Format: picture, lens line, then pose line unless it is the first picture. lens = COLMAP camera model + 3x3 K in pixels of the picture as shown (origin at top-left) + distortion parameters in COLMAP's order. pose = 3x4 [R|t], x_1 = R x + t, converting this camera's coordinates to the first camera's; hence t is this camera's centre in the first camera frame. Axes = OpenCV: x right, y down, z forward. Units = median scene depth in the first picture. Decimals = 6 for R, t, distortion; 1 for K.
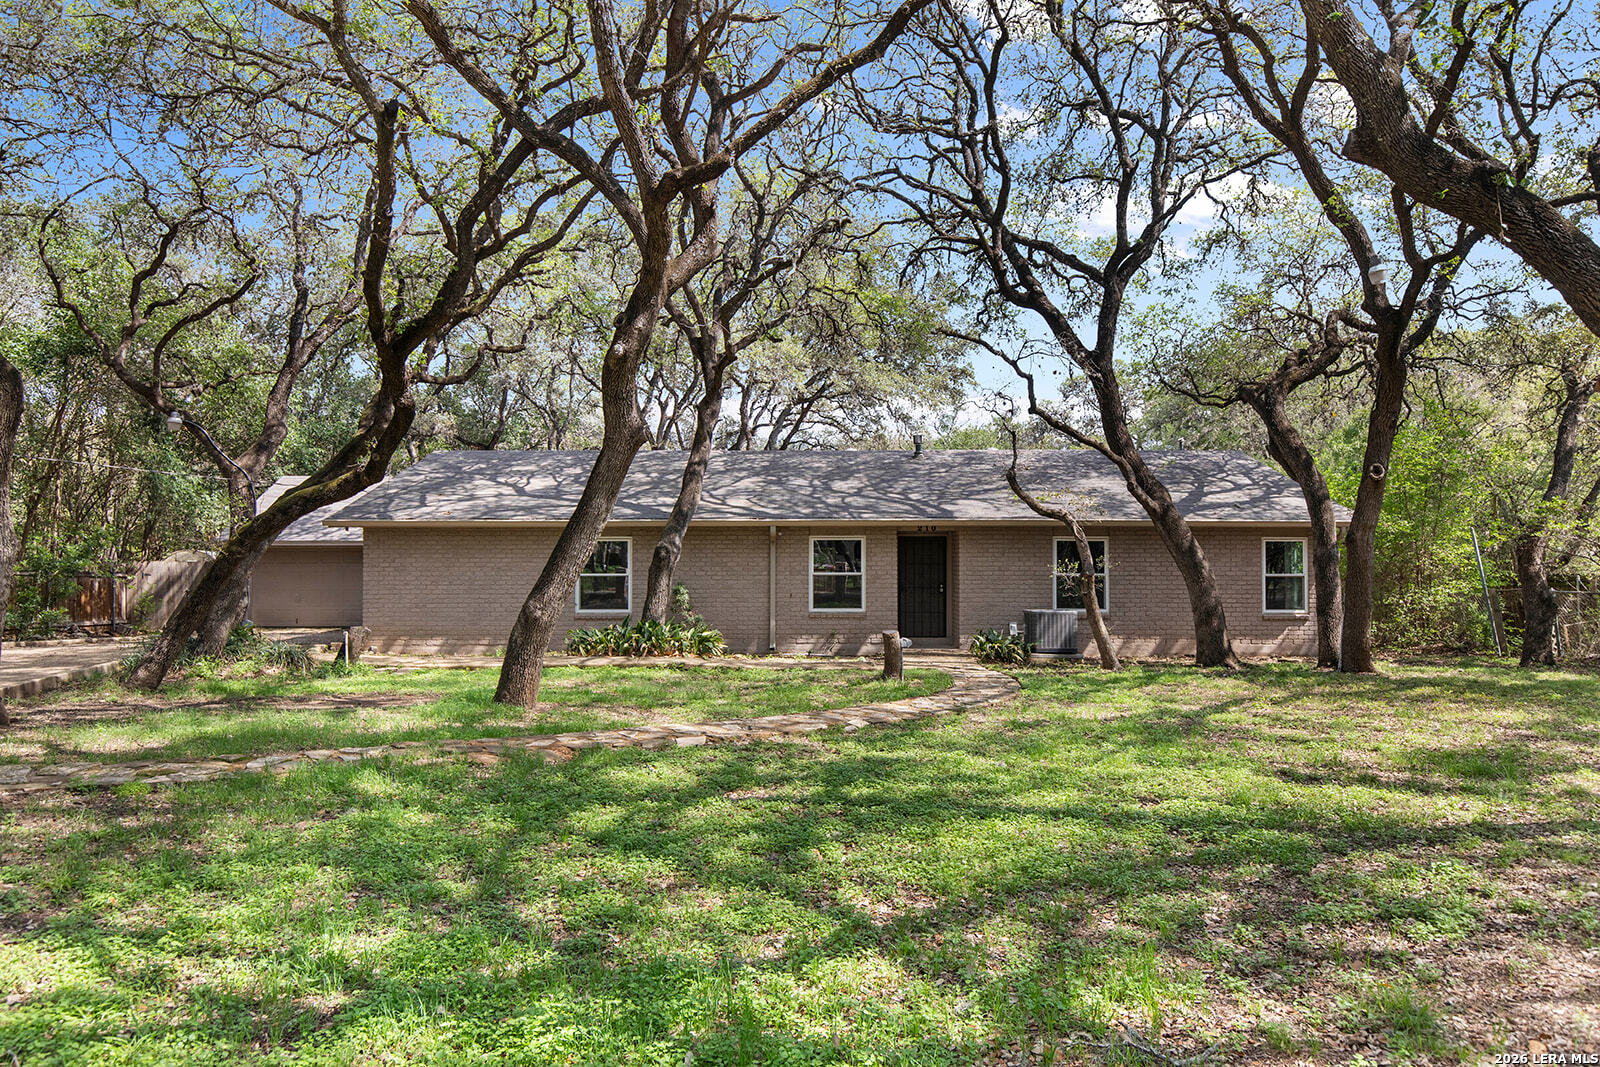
lens RADIAL K [[1024.1, 0, 802.0], [0, 1024.1, 532.1], [0, 0, 1]] dist [0.007524, -0.000126]
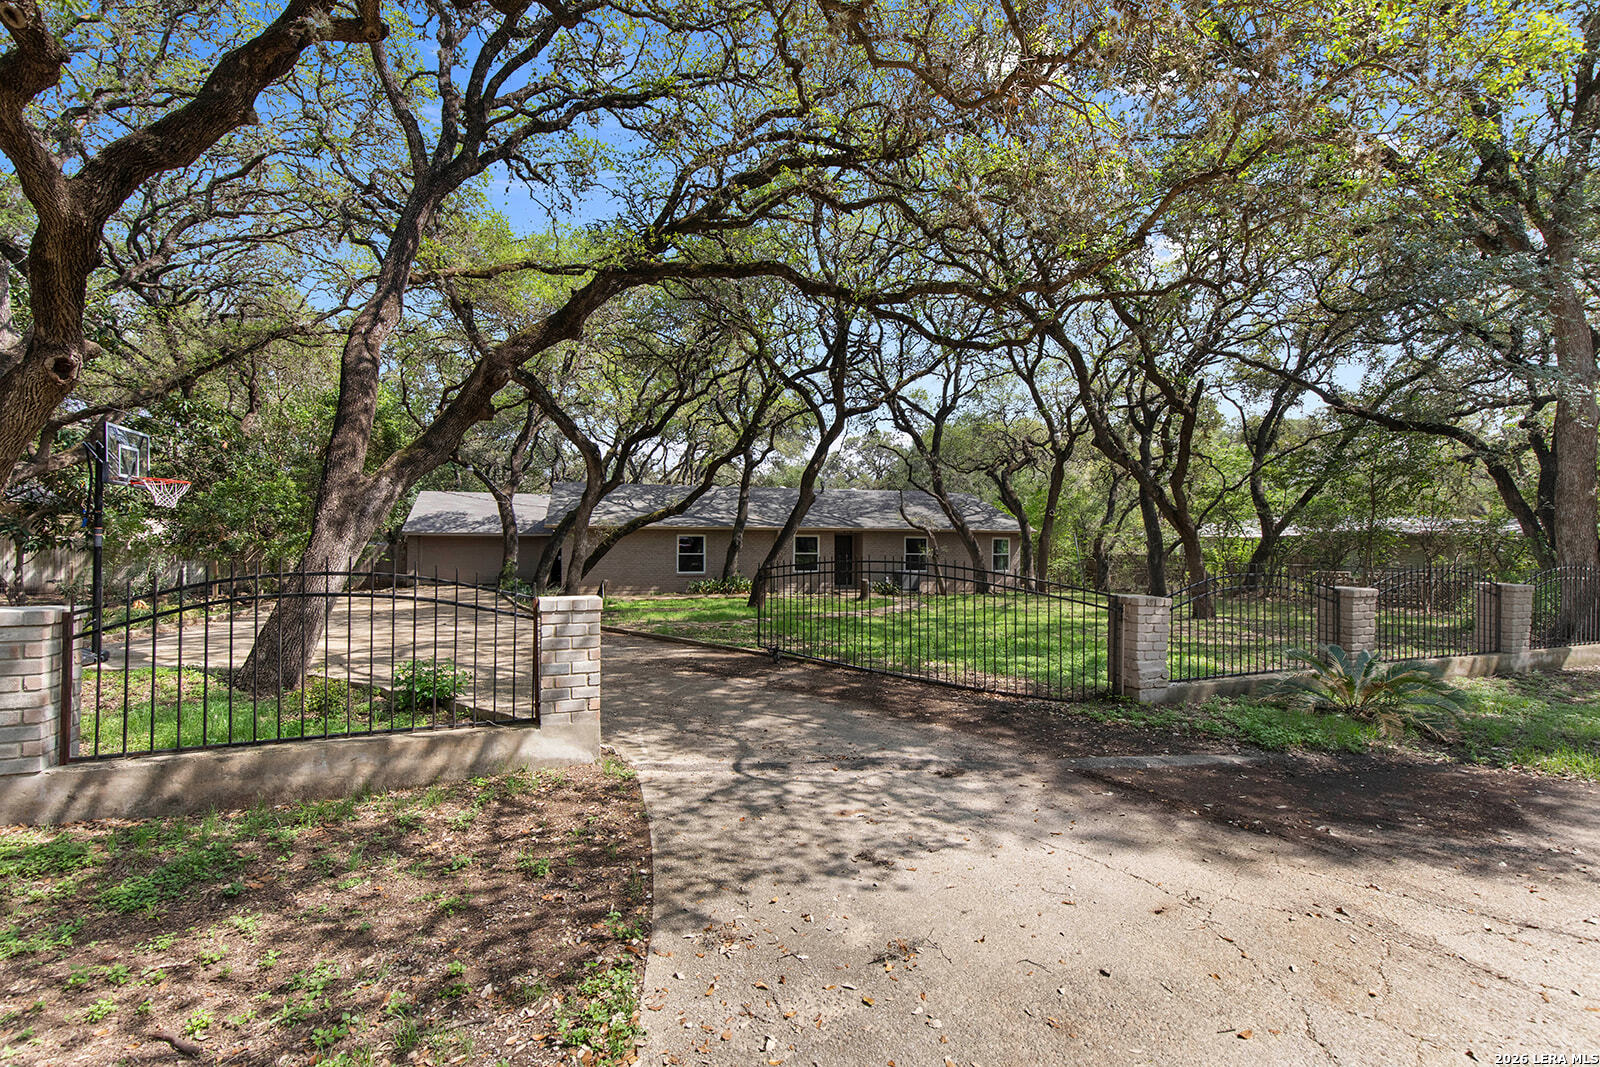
lens RADIAL K [[723.9, 0, 798.8], [0, 723.9, 536.7], [0, 0, 1]] dist [0.009767, -0.000346]
pose [[0.962255, 0.007123, 0.272057, -0.573498], [-0.013011, 0.999718, 0.019845, -0.032159], [-0.271839, -0.022636, 0.962076, -0.592663]]
